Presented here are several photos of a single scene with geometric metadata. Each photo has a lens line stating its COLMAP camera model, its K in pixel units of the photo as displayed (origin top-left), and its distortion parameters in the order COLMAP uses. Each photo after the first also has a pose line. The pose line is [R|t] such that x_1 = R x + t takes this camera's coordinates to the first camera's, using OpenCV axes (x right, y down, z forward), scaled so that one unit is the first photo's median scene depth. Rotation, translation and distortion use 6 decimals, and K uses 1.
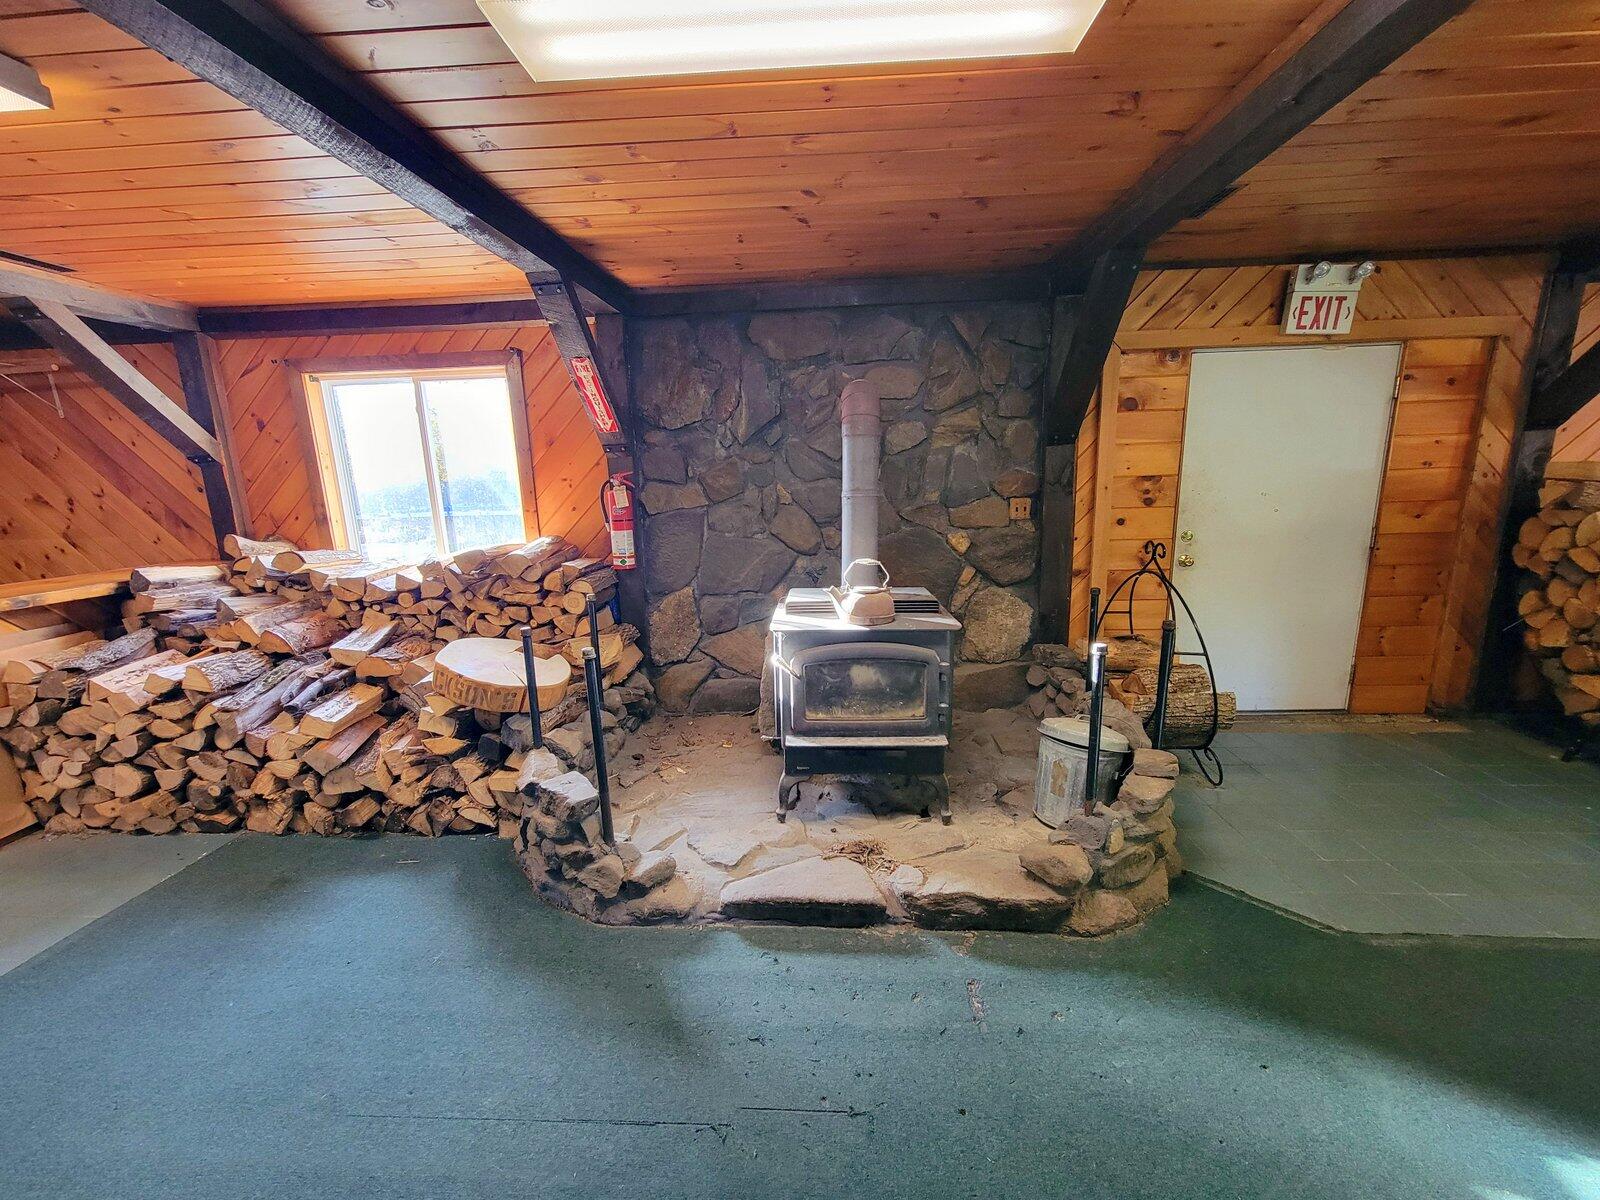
lens RADIAL K [[662.8, 0, 791.7], [0, 662.8, 614.6], [0, 0, 1]] dist [-0.000236, 0.000060]
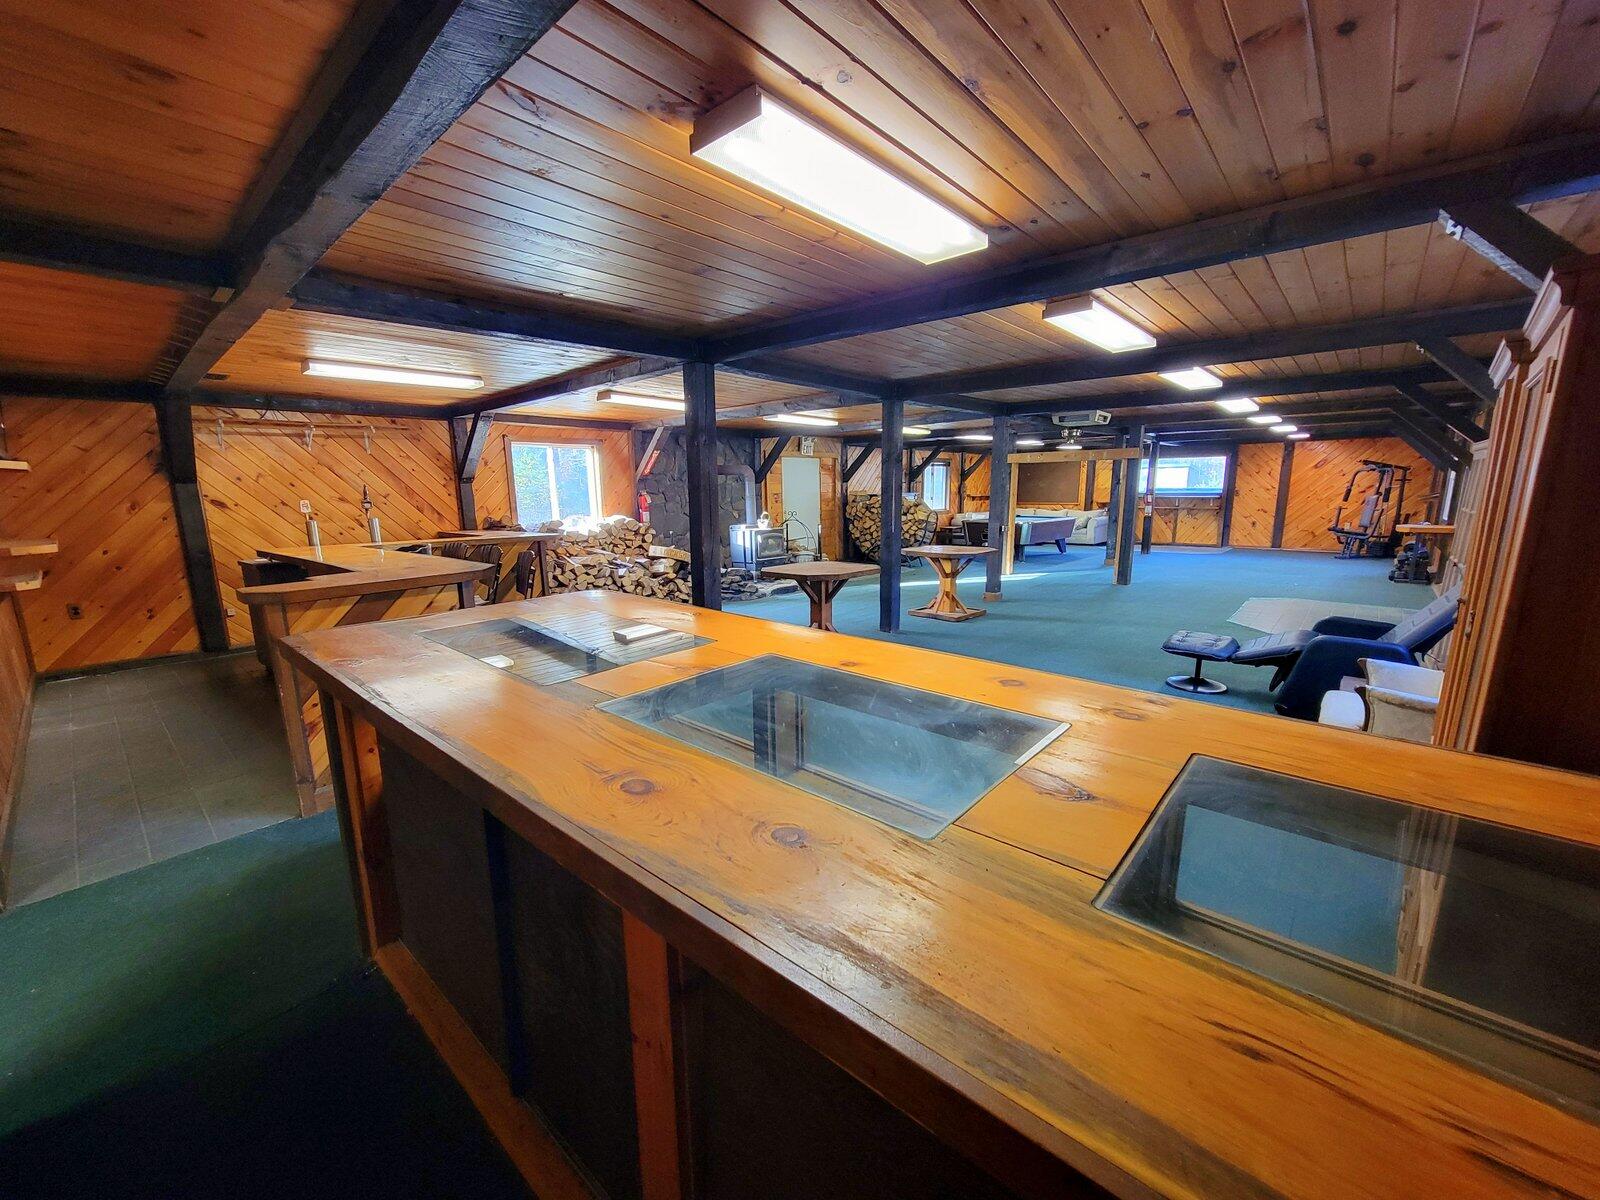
lens RADIAL K [[656.1, 0, 795.7], [0, 656.1, 615.0], [0, 0, 1]] dist [-0.003332, 0.000447]
pose [[0.621595, -0.129217, 0.772608, -2.092610], [0.160866, 0.986336, 0.035540, 0.296836], [-0.766643, 0.102195, 0.633888, -1.119750]]
